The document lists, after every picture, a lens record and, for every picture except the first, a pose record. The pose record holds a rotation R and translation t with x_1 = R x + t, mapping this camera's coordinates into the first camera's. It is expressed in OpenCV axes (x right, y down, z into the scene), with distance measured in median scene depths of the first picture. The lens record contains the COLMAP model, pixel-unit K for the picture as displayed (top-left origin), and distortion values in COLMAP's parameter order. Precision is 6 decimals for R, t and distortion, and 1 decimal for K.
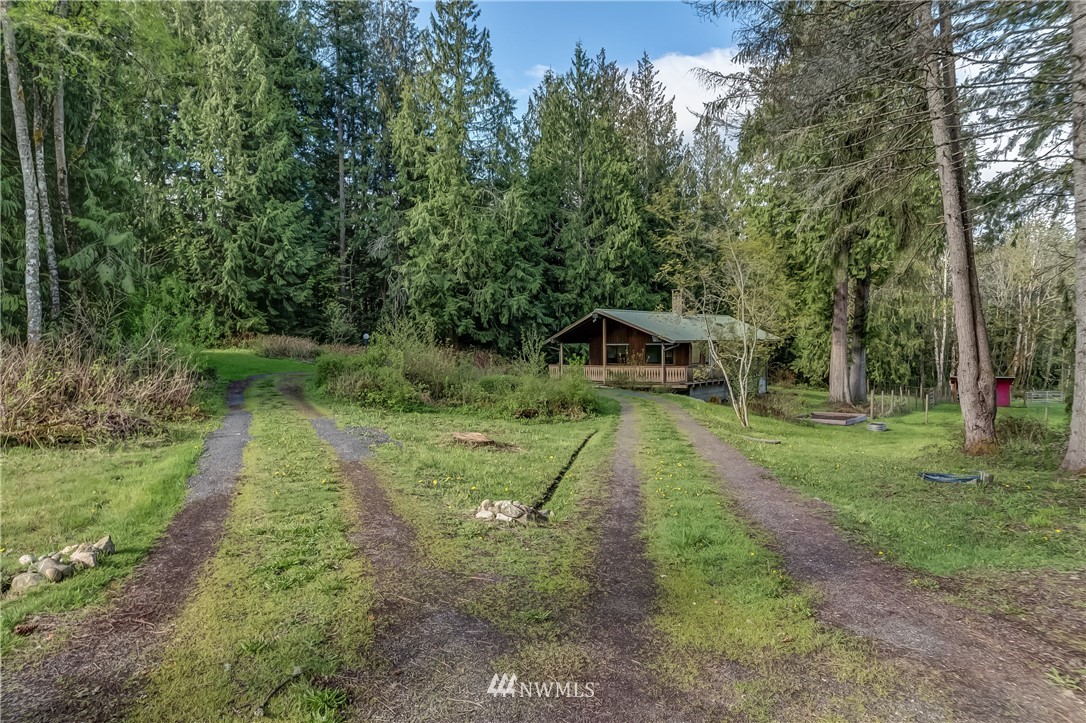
lens RADIAL K [[747.8, 0, 540.7], [0, 747.8, 364.9], [0, 0, 1]] dist [0.012572, 0.000613]
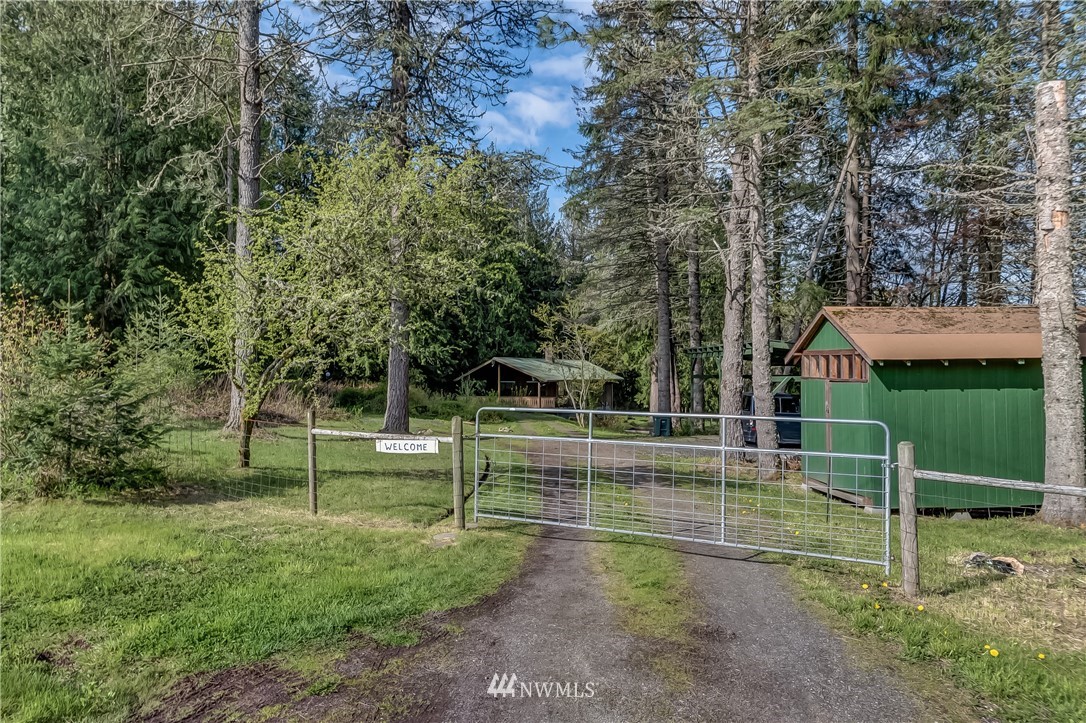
lens RADIAL K [[747.8, 0, 541.8], [0, 747.8, 363.7], [0, 0, 1]] dist [0.012572, 0.000613]
pose [[0.985196, 0.017563, 0.170527, -0.075206], [-0.010640, 0.999085, -0.041425, -0.004058], [-0.171098, 0.038997, 0.984482, -0.409329]]
